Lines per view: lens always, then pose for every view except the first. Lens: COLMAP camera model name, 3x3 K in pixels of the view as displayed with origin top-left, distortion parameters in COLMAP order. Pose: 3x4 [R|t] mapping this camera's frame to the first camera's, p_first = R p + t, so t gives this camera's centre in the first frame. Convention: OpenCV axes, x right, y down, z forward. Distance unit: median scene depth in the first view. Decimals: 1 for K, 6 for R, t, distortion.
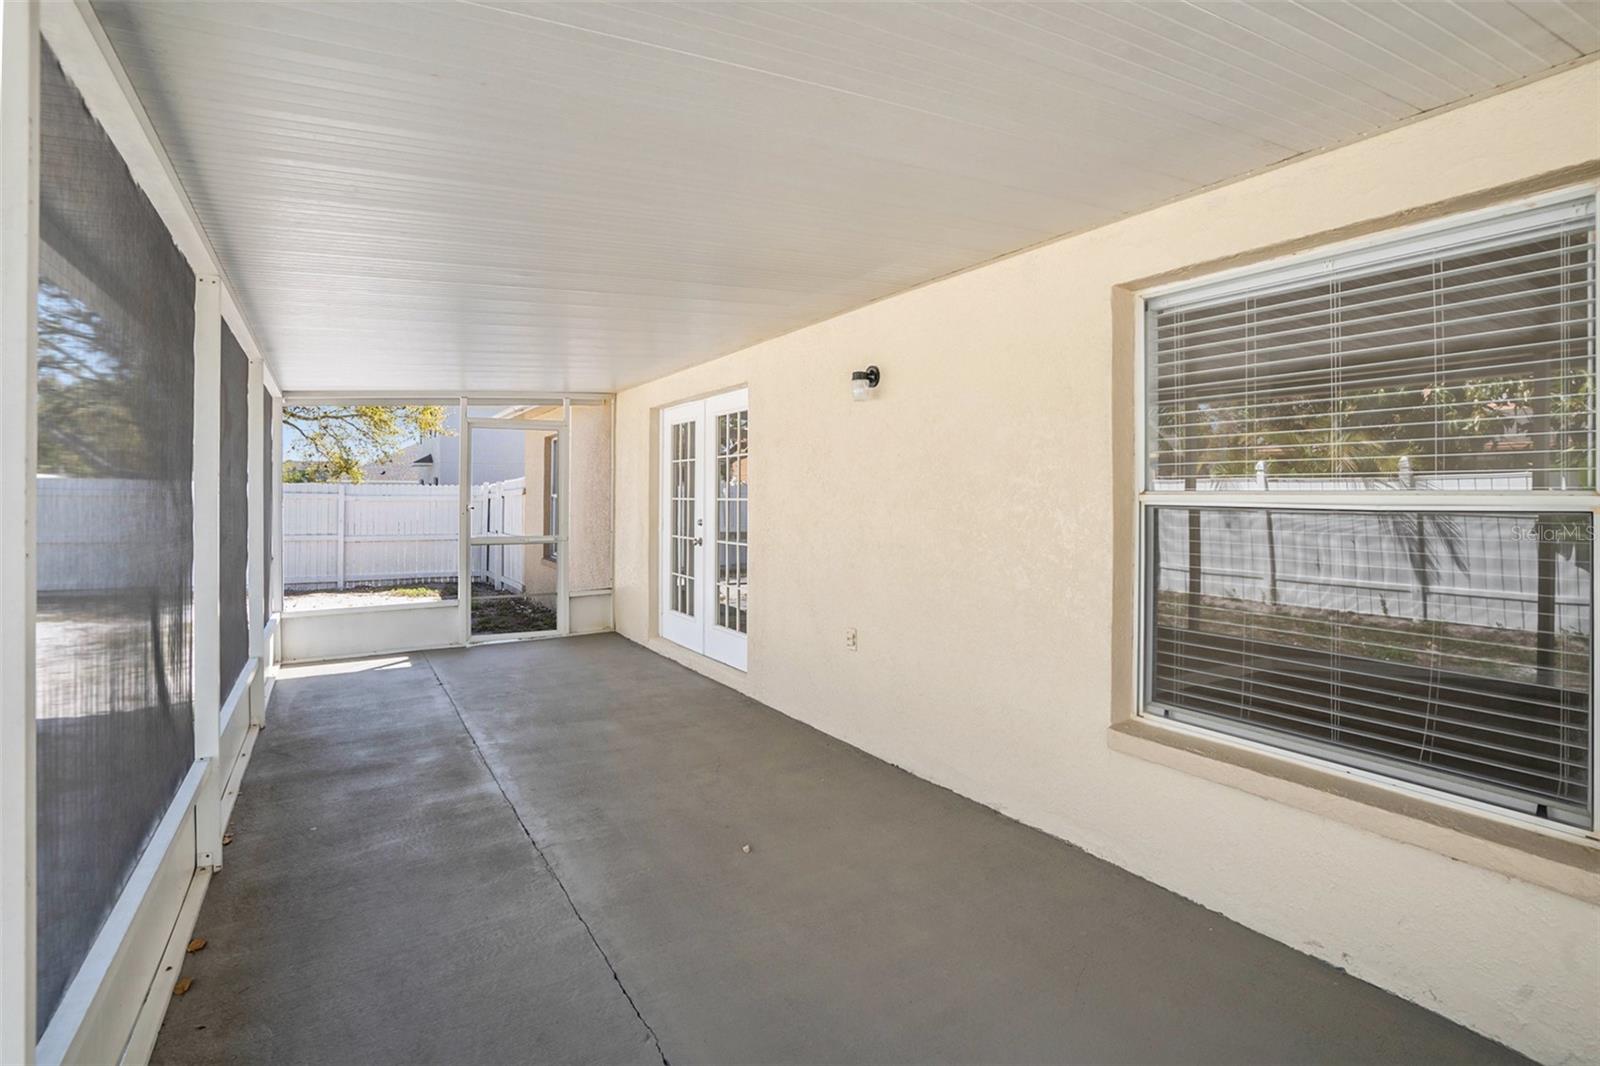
lens RADIAL K [[795.7, 0, 804.9], [0, 795.7, 501.2], [0, 0, 1]] dist [-0.071727, 0.054612]
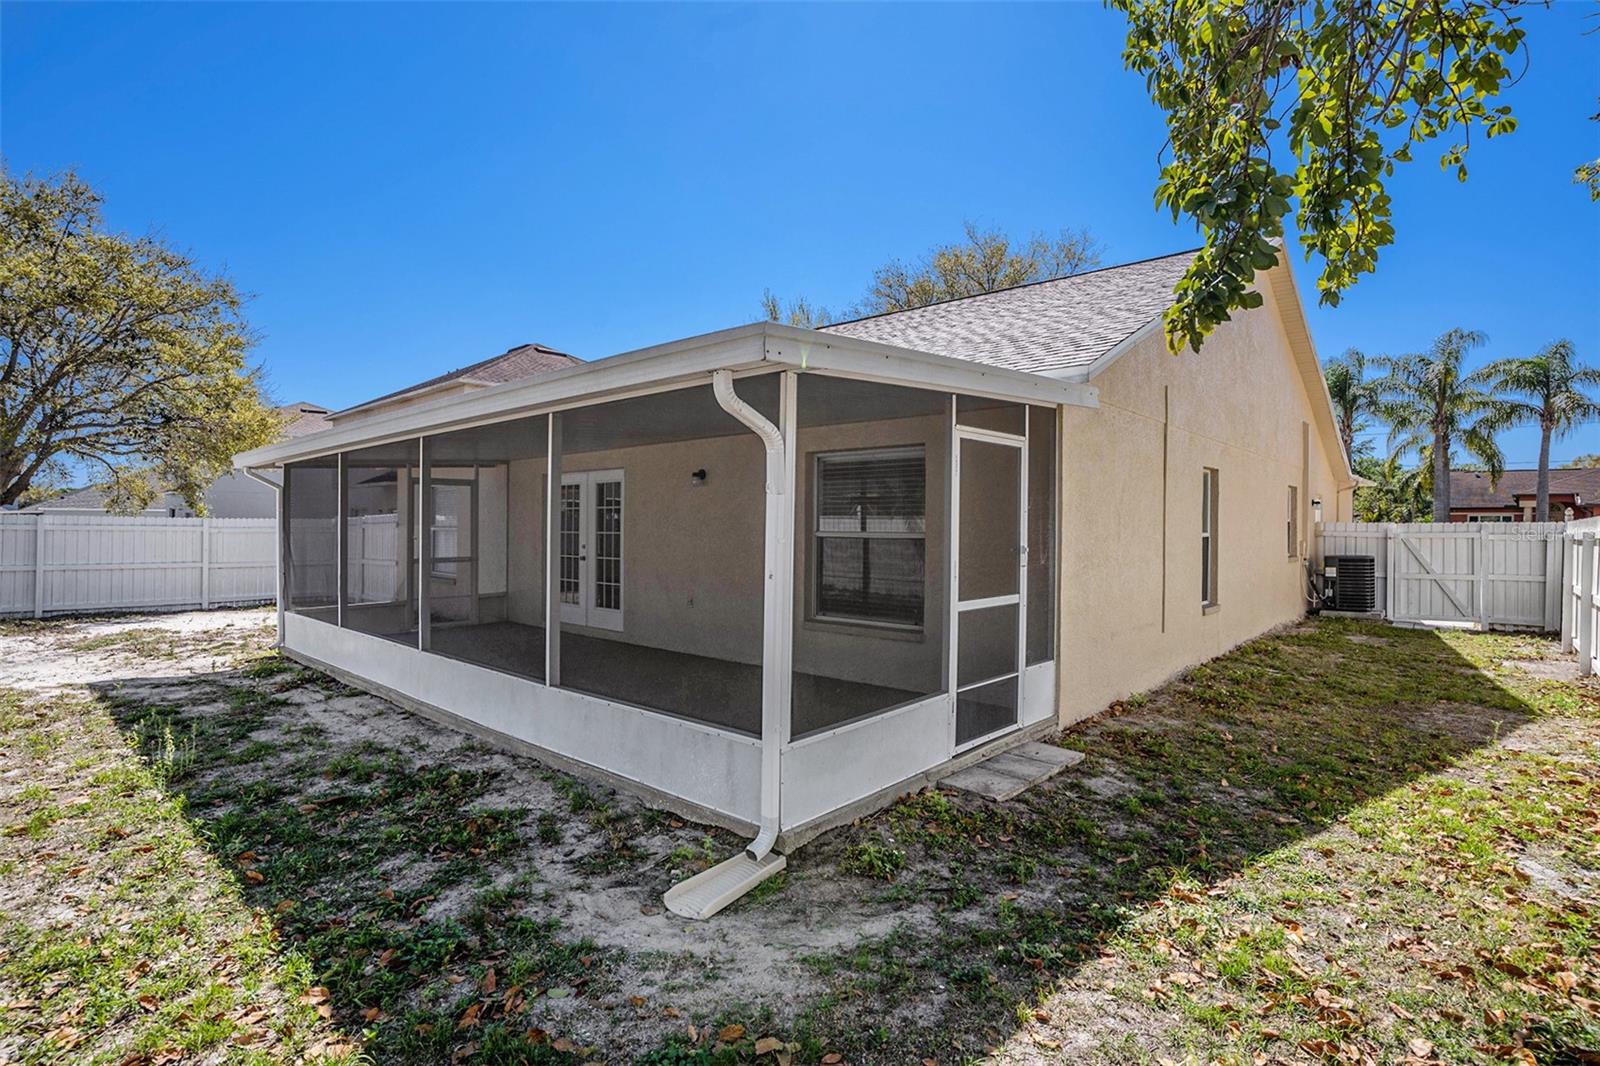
lens RADIAL K [[803.9, 0, 801.7], [0, 803.9, 523.2], [0, 0, 1]] dist [-0.025328, 0.000656]
pose [[0.953971, -0.001952, 0.299893, -0.198410], [0.003049, 0.999990, -0.003190, -0.015046], [-0.299884, 0.003958, 0.953968, -0.734031]]
